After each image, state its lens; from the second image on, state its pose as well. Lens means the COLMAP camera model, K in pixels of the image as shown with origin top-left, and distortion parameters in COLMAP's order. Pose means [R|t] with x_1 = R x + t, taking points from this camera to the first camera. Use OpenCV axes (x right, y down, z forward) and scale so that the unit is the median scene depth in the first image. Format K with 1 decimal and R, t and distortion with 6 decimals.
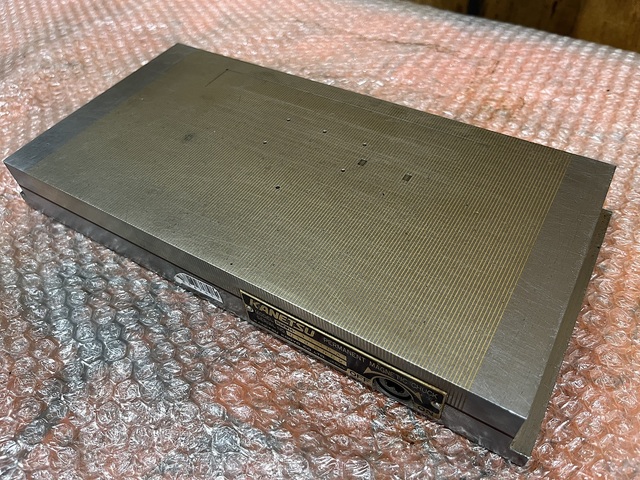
lens RADIAL K [[503.2, 0, 322.8], [0, 503.2, 243.8], [0, 0, 1]] dist [0.017901, -0.048889]
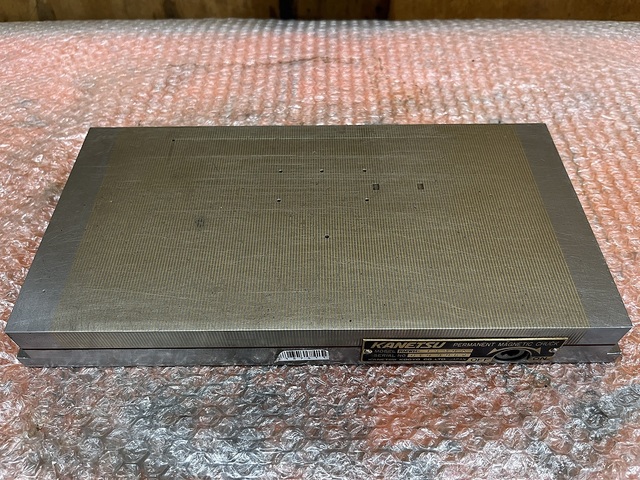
lens RADIAL K [[503.2, 0, 318.4], [0, 503.2, 238.1], [0, 0, 1]] dist [0.017901, -0.048889]
pose [[0.849080, -0.379043, 0.367954, -0.497703], [0.369111, 0.923981, 0.100077, -0.223215], [-0.377916, 0.050843, 0.924443, 0.030552]]
